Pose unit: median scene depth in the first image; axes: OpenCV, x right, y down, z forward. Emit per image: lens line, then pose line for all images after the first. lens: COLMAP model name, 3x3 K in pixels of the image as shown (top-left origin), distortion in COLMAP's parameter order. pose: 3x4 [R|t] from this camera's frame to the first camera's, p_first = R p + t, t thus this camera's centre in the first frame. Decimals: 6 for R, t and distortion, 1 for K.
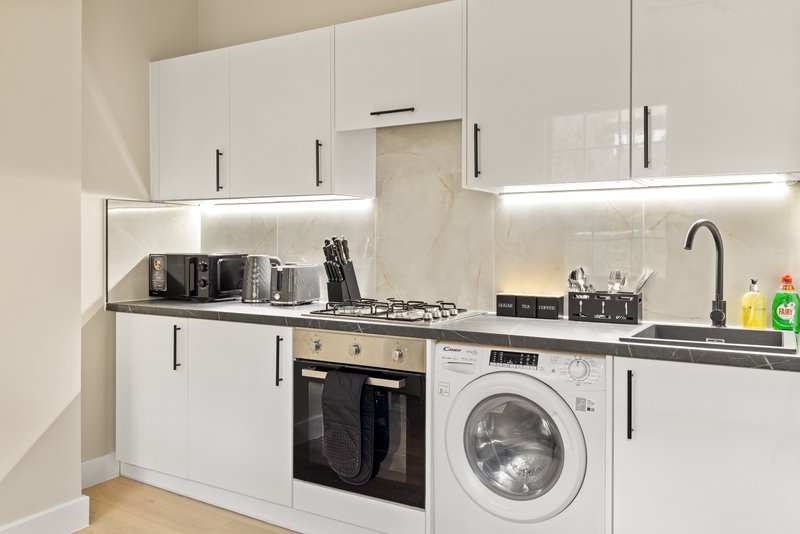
lens RADIAL K [[605.8, 0, 424.4], [0, 605.8, 262.2], [0, 0, 1]] dist [0.010574, 0.002697]
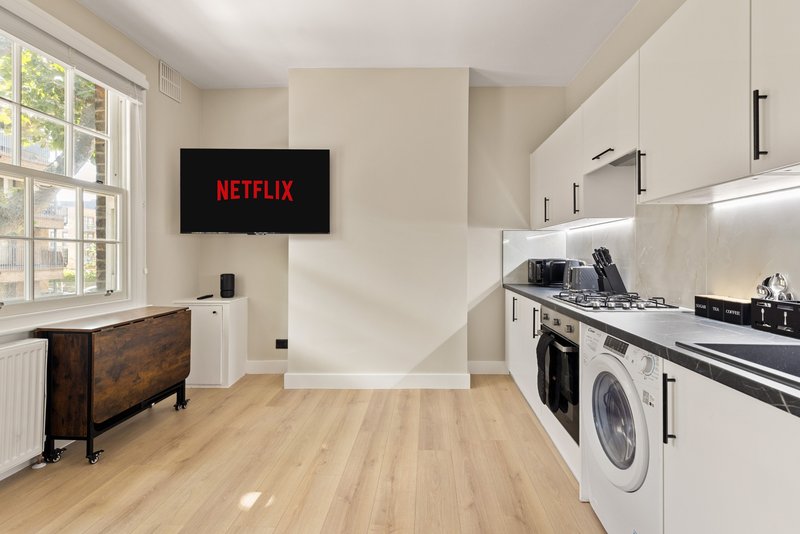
lens RADIAL K [[369.0, 0, 424.7], [0, 369.0, 256.1], [0, 0, 1]] dist [-0.000968, 0.000103]
pose [[0.464065, -0.003585, -0.885794, 0.479894], [-0.022139, 0.999632, -0.015644, 0.002707], [0.885524, 0.026871, 0.463815, 0.252443]]
